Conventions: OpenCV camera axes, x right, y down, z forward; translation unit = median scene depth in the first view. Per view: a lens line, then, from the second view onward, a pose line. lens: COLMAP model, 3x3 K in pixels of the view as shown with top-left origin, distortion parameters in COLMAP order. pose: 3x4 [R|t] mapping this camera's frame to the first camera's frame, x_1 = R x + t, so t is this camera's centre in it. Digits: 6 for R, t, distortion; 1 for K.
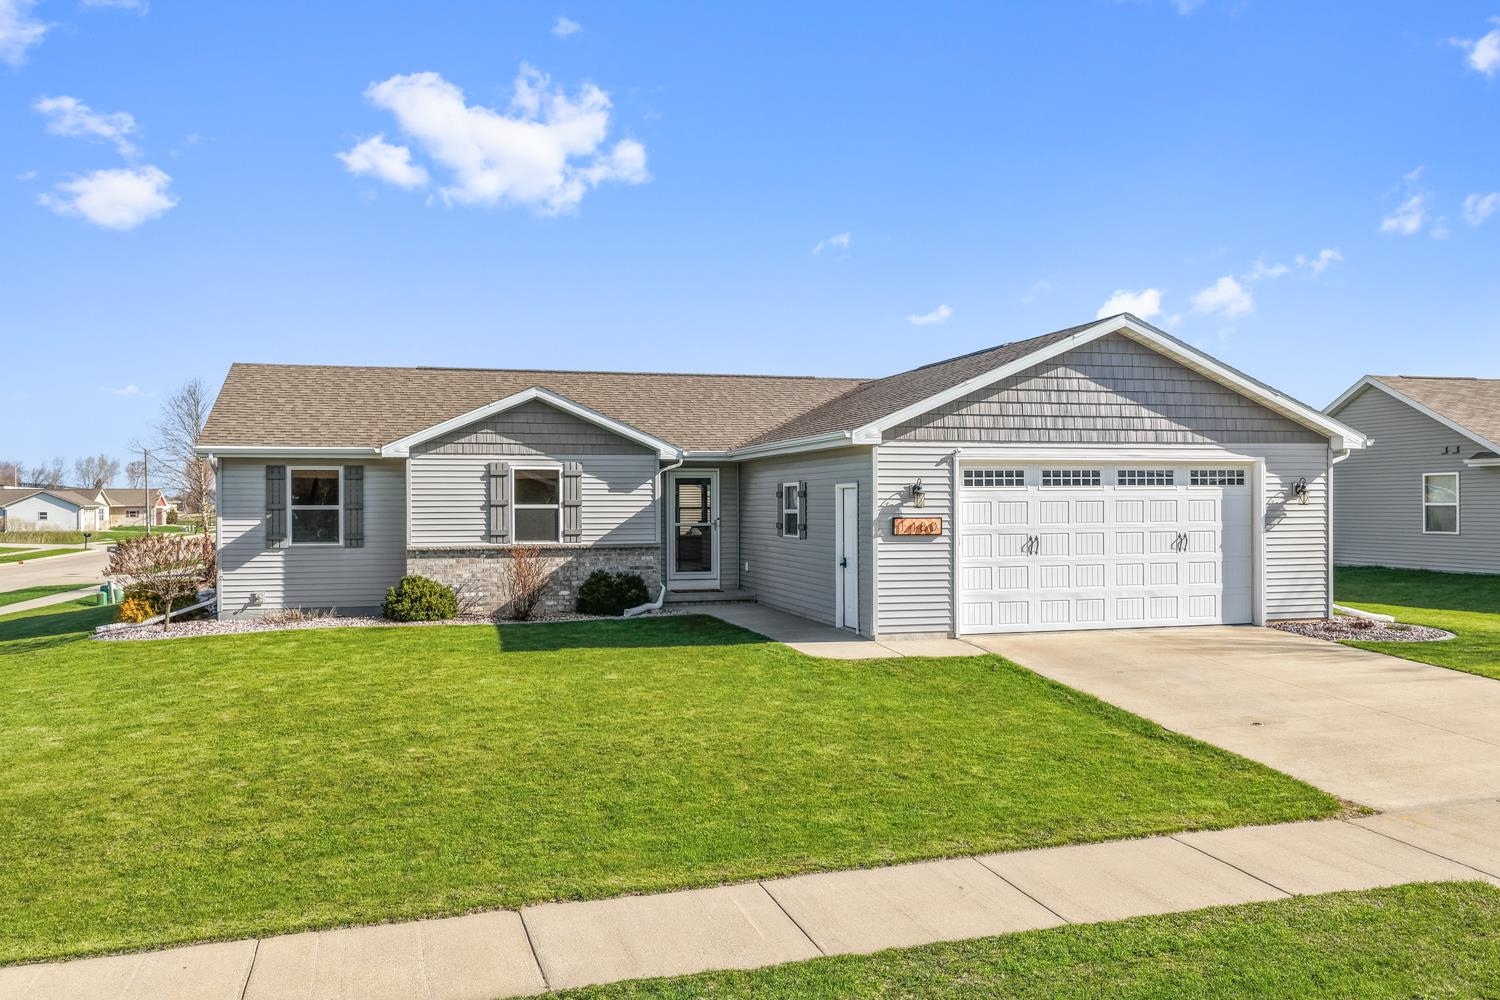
lens RADIAL K [[1249.8, 0, 767.6], [0, 1249.8, 506.2], [0, 0, 1]] dist [-0.006939, 0.001673]
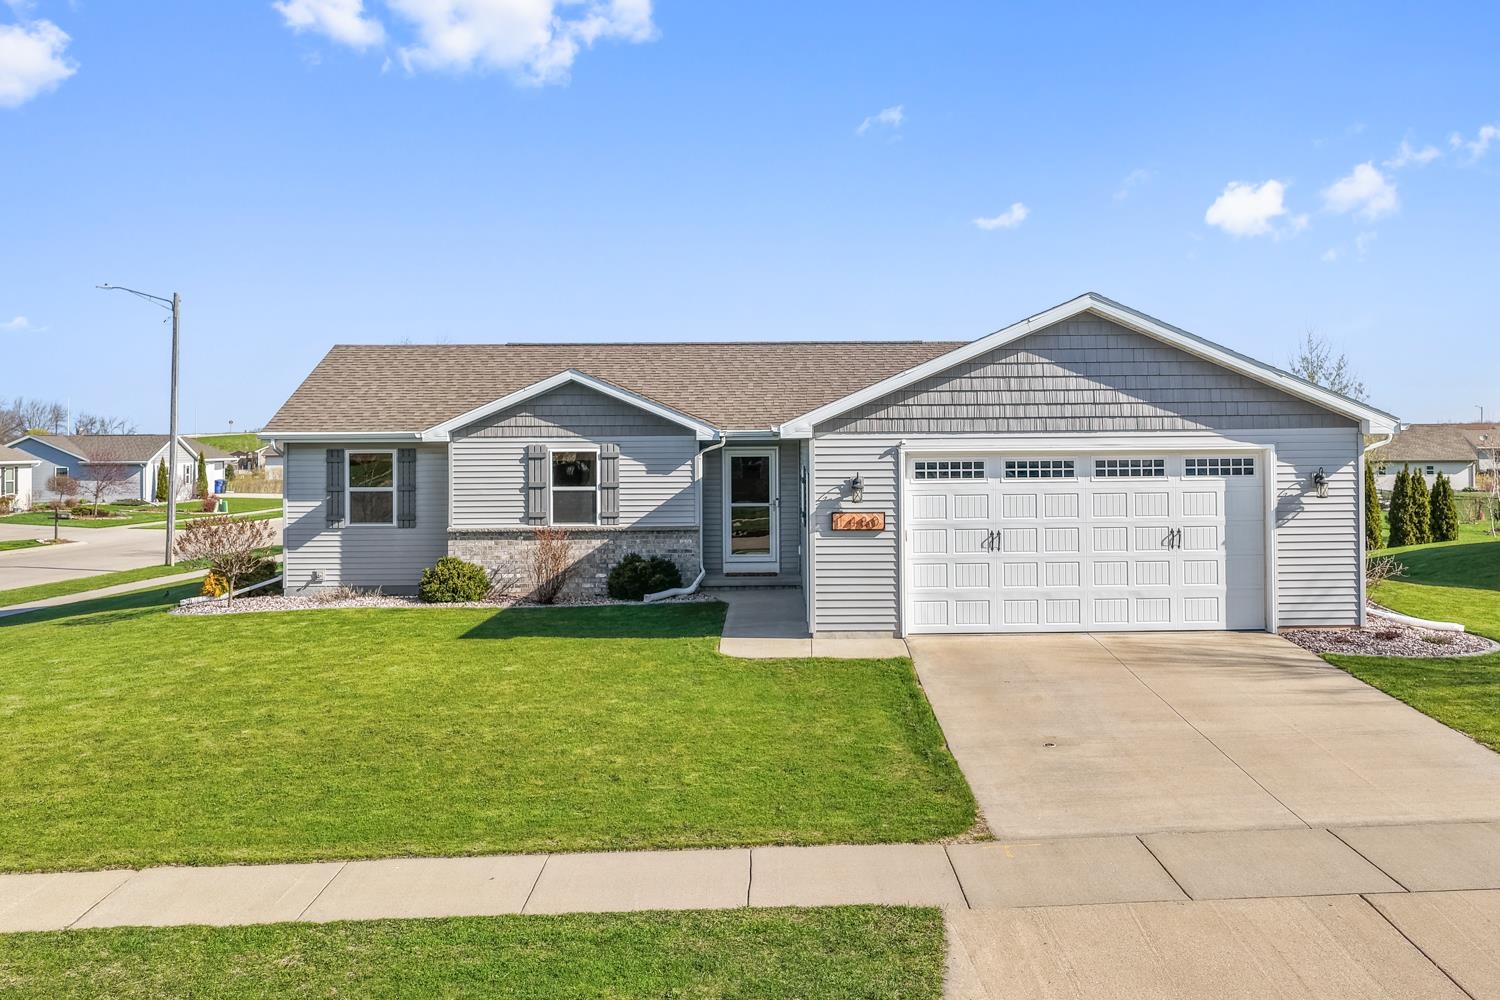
lens RADIAL K [[1455.9, 0, 803.4], [0, 1455.9, 419.5], [0, 0, 1]] dist [0.004062, -0.010457]
pose [[0.968106, -0.007035, -0.250441, 0.293286], [0.002422, 0.999822, -0.018723, -0.033833], [0.250528, 0.017519, 0.967951, -0.085755]]
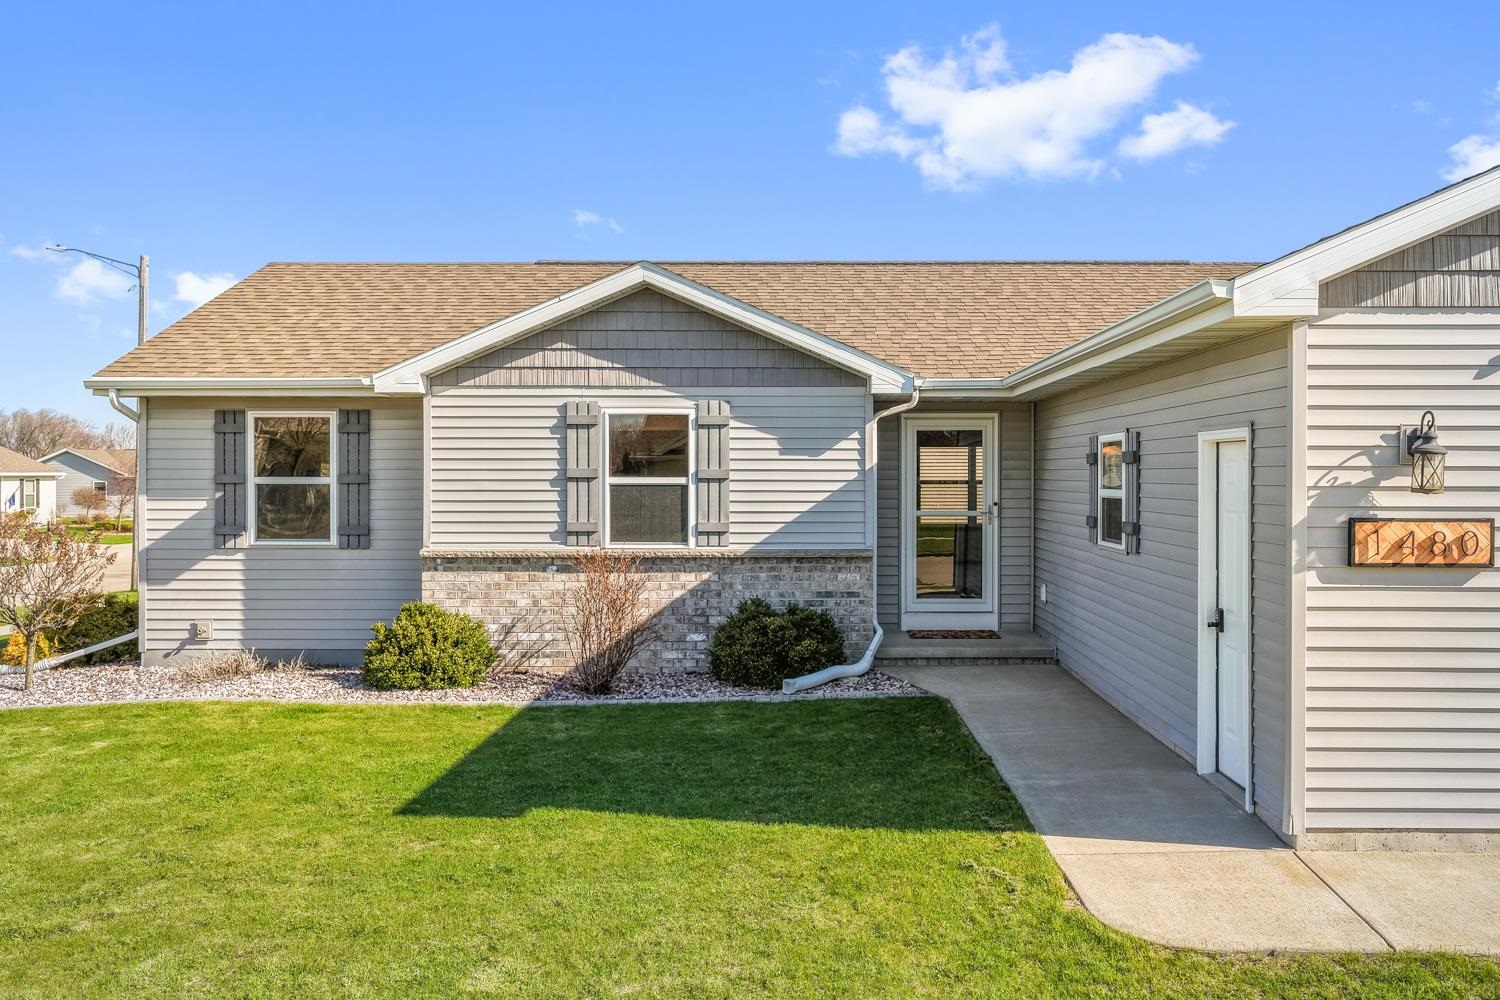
lens RADIAL K [[1316.1, 0, 798.6], [0, 1316.1, 482.1], [0, 0, 1]] dist [-0.004519, 0.013917]
pose [[0.962216, 0.005370, -0.272235, 0.039731], [-0.004287, 0.999980, 0.004573, -0.002155], [0.272255, -0.003233, 0.962220, 0.468473]]
